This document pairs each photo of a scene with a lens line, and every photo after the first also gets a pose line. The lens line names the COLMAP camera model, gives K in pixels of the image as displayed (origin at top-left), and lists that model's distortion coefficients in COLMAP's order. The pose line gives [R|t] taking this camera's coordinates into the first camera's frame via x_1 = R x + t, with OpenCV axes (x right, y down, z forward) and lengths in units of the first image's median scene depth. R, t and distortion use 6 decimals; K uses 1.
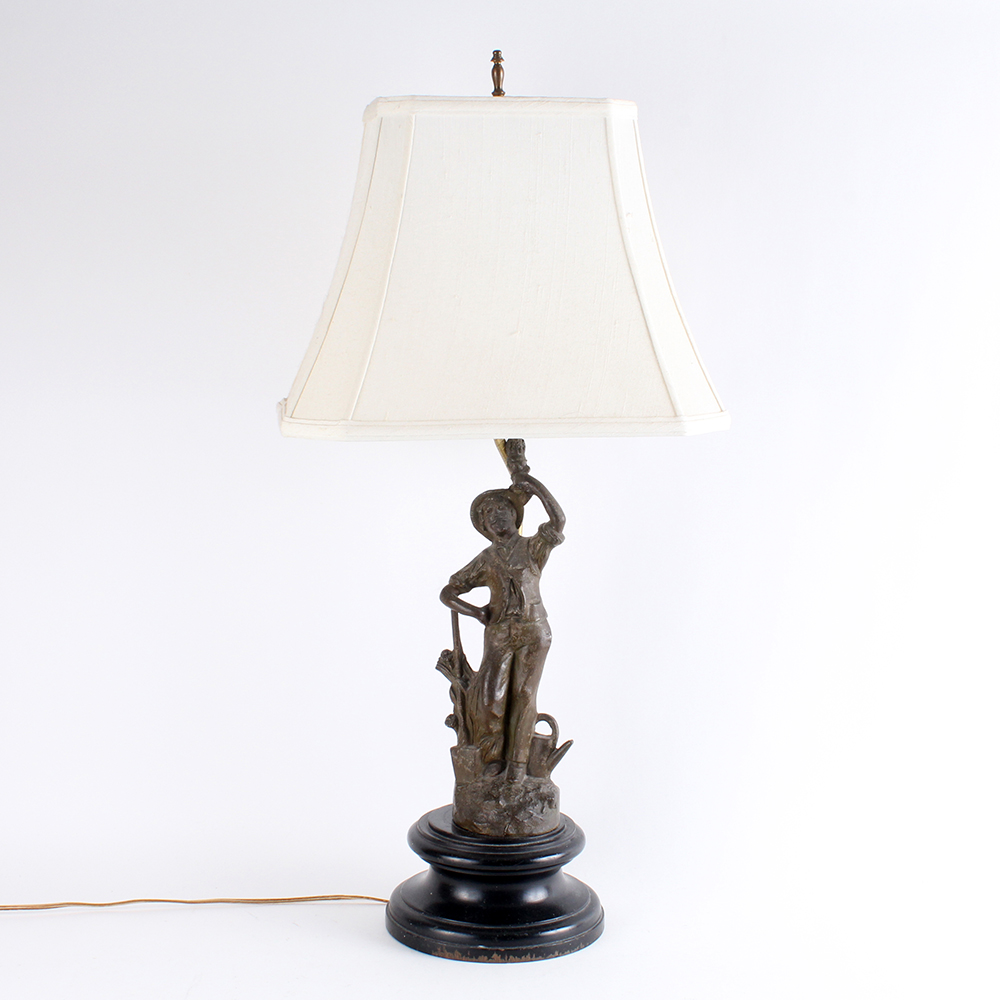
lens RADIAL K [[1141.5, 0, 499.4], [0, 1141.5, 500.7], [0, 0, 1]] dist [-0.115040, 0.000000]
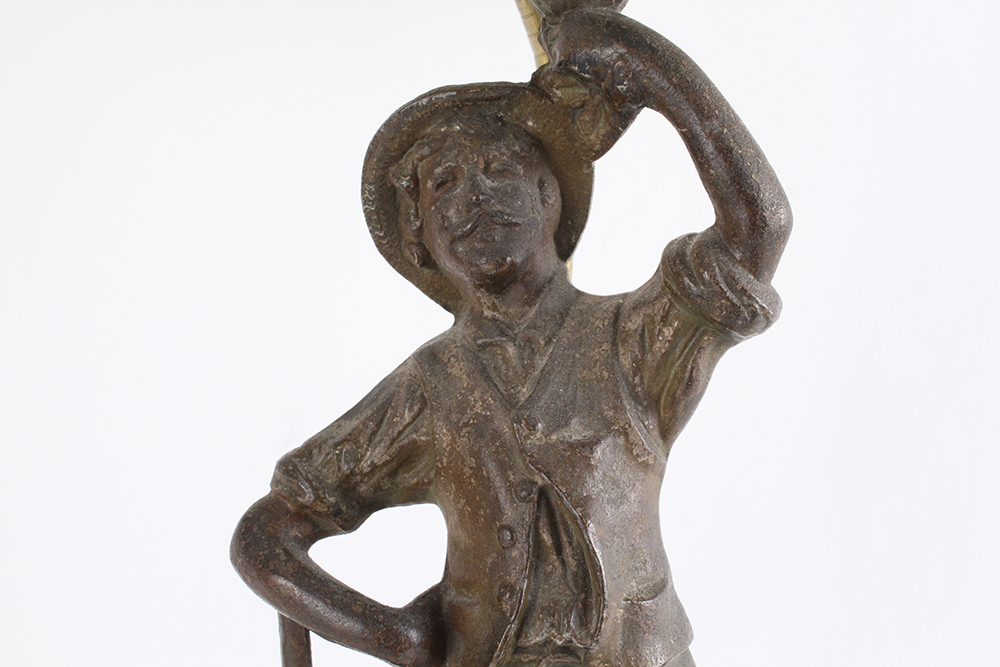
lens RADIAL K [[1508.2, 0, 500.3], [0, 1508.2, 332.7], [0, 0, 1]] dist [-0.020948, 0.000000]
pose [[0.999531, 0.005506, 0.030130, -0.007828], [-0.007873, 0.996843, 0.079012, 0.018169], [-0.029600, -0.079212, 0.996418, 0.826845]]
